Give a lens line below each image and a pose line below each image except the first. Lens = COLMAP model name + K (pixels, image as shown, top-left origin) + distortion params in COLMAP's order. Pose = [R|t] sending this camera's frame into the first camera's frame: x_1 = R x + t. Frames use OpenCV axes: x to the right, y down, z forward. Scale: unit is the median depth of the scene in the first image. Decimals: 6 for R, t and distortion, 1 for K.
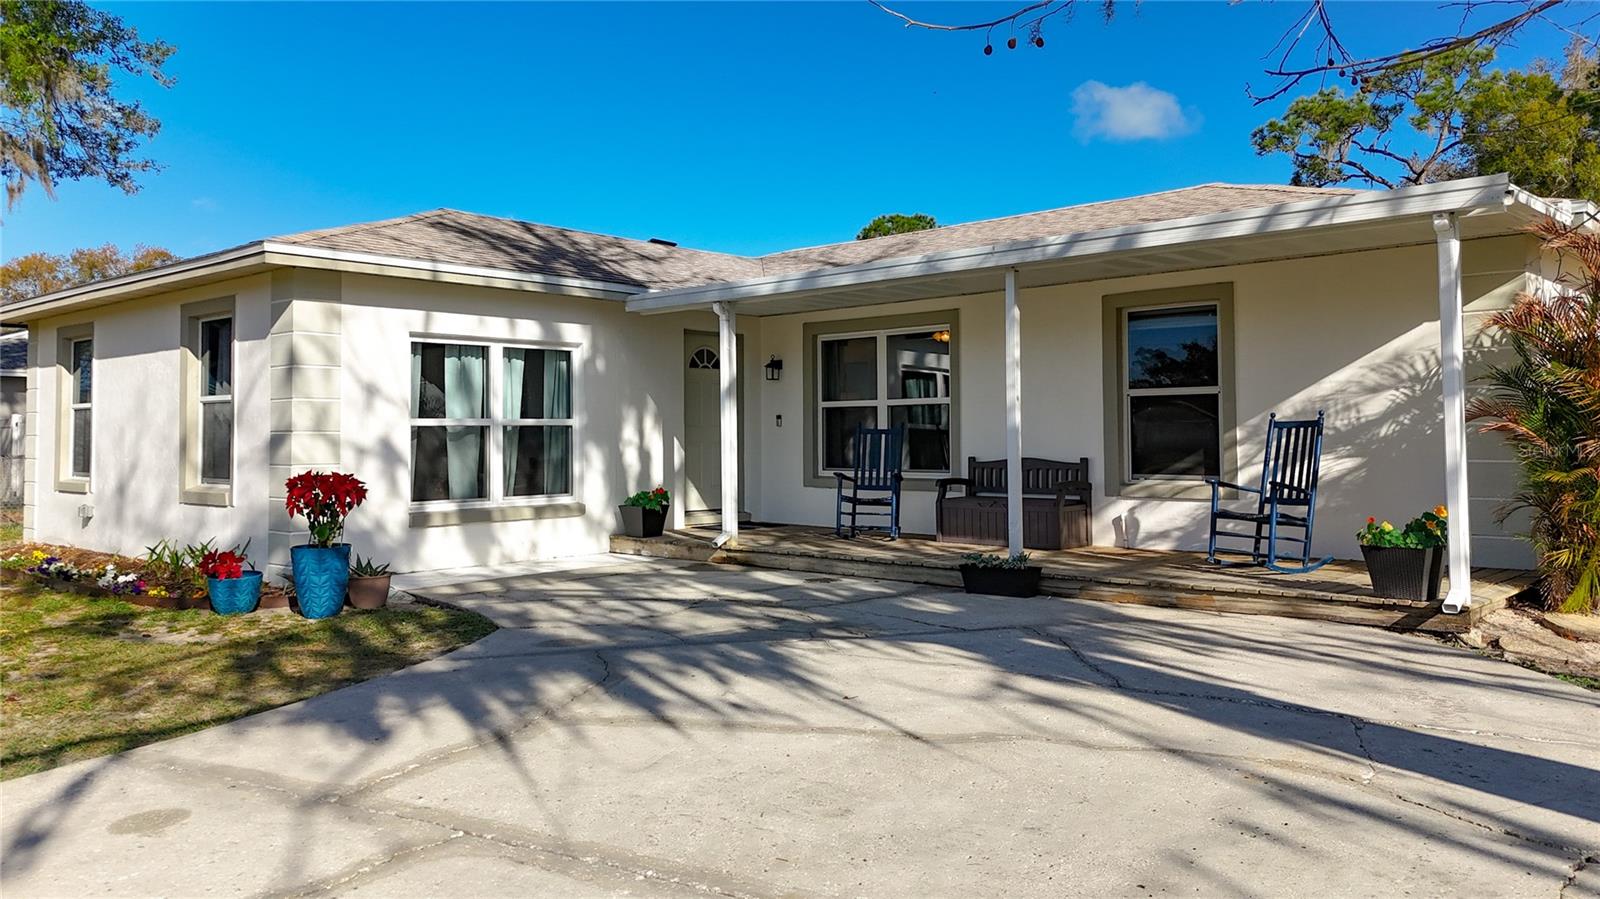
lens RADIAL K [[1181.7, 0, 793.0], [0, 1181.7, 400.3], [0, 0, 1]] dist [0.074802, -0.080182]
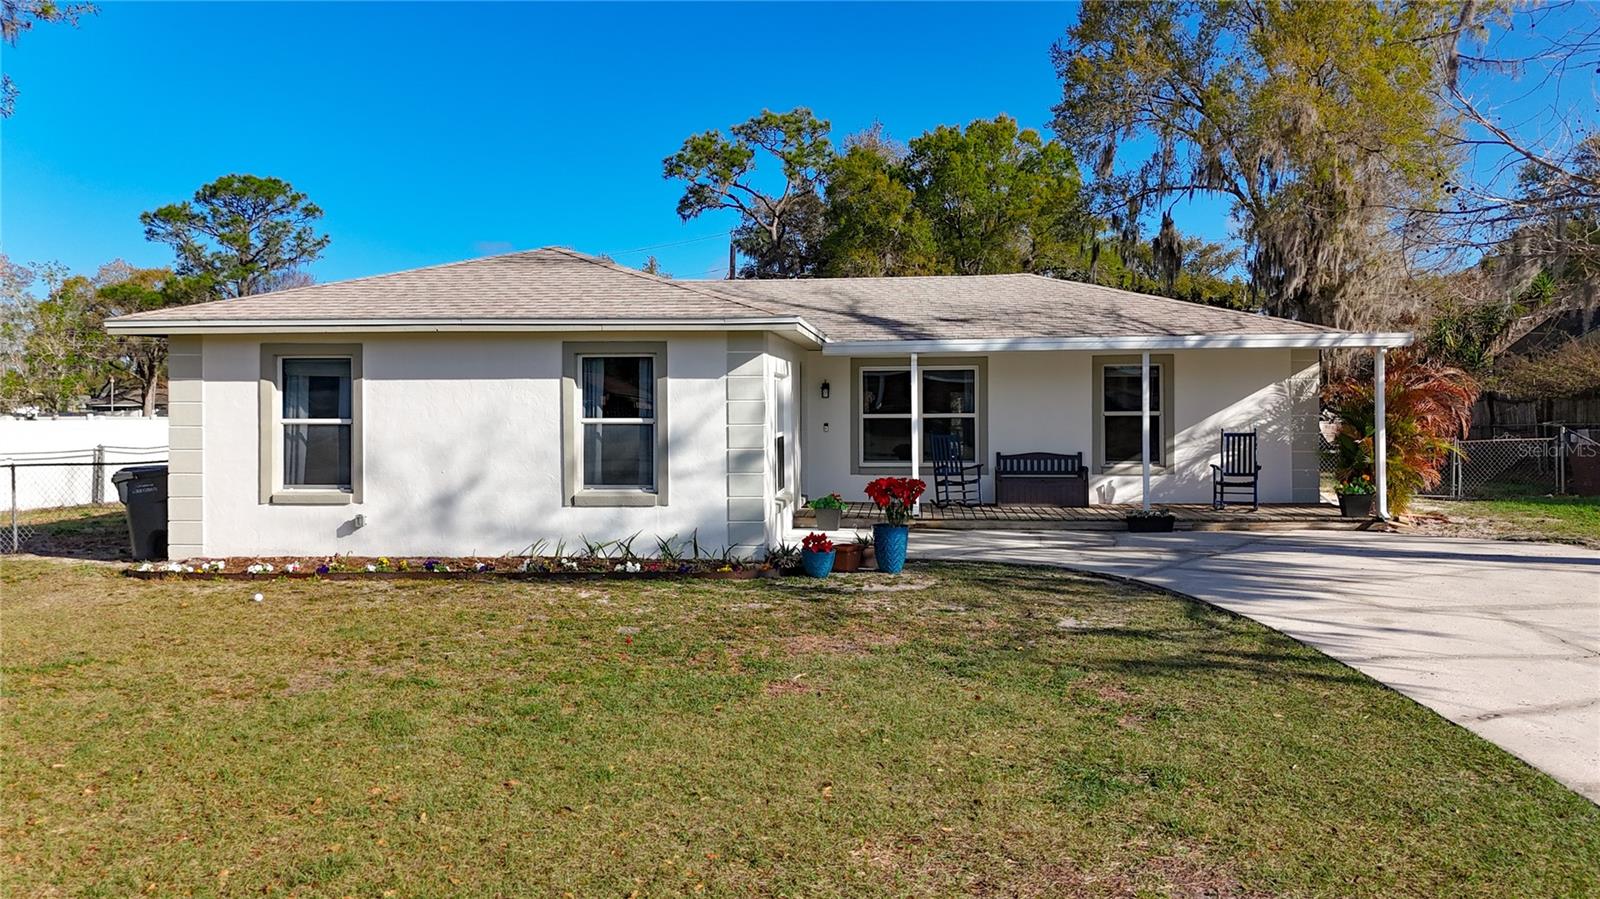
lens RADIAL K [[1181.7, 0, 793.0], [0, 1181.7, 400.3], [0, 0, 1]] dist [0.074802, -0.080182]
pose [[0.790955, 0.000133, 0.611875, -1.130319], [-0.015426, 0.999686, 0.019722, -0.052820], [-0.611680, -0.025038, 0.790709, -0.077416]]
